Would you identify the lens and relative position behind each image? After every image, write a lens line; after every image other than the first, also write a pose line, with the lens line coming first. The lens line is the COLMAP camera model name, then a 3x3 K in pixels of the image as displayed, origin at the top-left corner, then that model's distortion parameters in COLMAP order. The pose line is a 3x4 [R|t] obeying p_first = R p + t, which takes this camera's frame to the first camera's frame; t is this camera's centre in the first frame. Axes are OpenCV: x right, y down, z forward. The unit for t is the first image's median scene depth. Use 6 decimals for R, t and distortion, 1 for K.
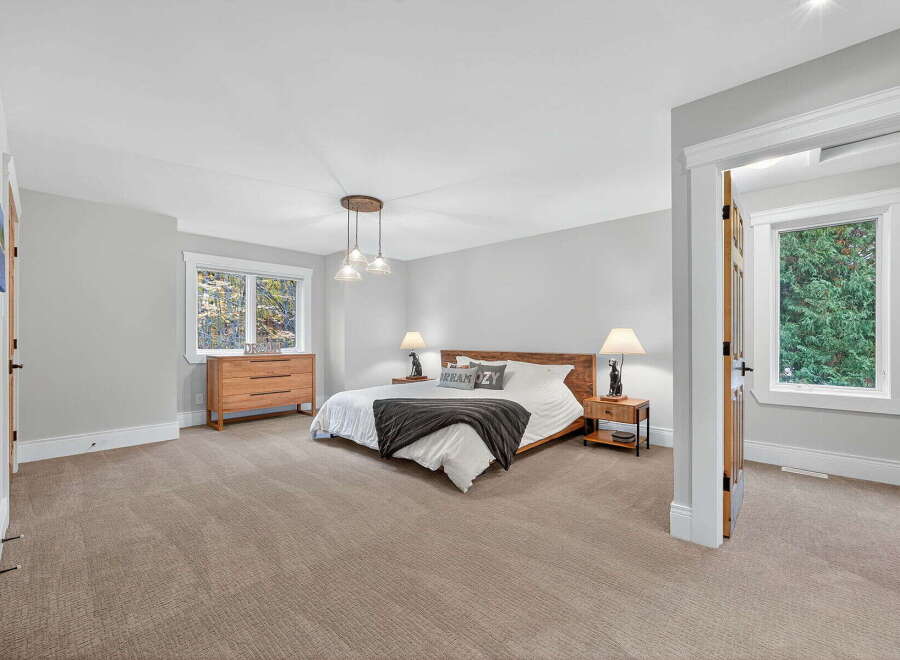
lens RADIAL K [[383.5, 0, 456.3], [0, 383.5, 337.5], [0, 0, 1]] dist [-0.011042, 0.001272]
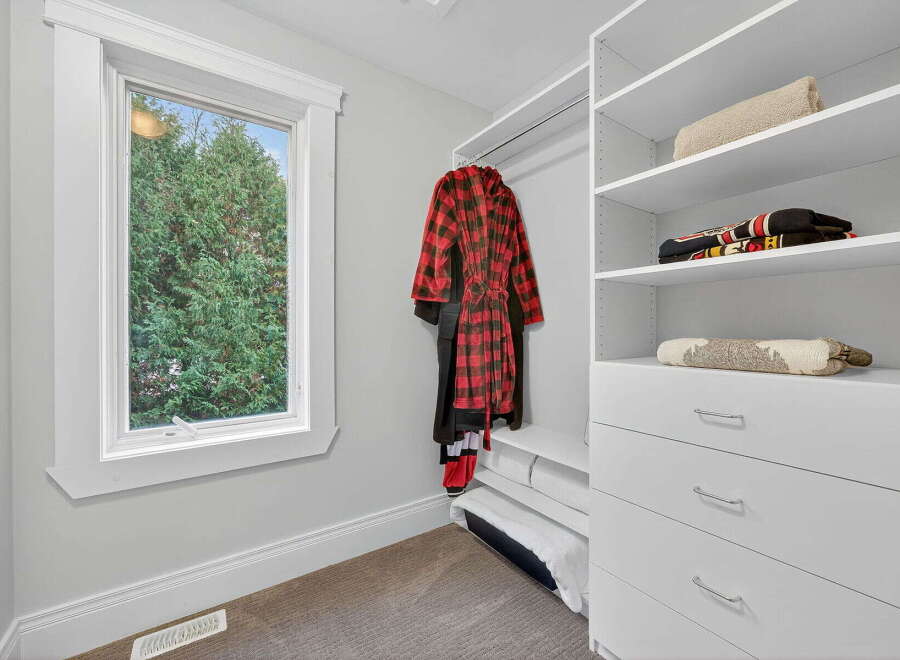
lens RADIAL K [[383.5, 0, 442.4], [0, 383.5, 327.9], [0, 0, 1]] dist [-0.011042, 0.001272]
pose [[0.256422, -0.004892, 0.966553, 0.371677], [0.004067, 0.999984, 0.003982, -0.000768], [-0.966556, 0.002909, 0.256438, 0.387705]]
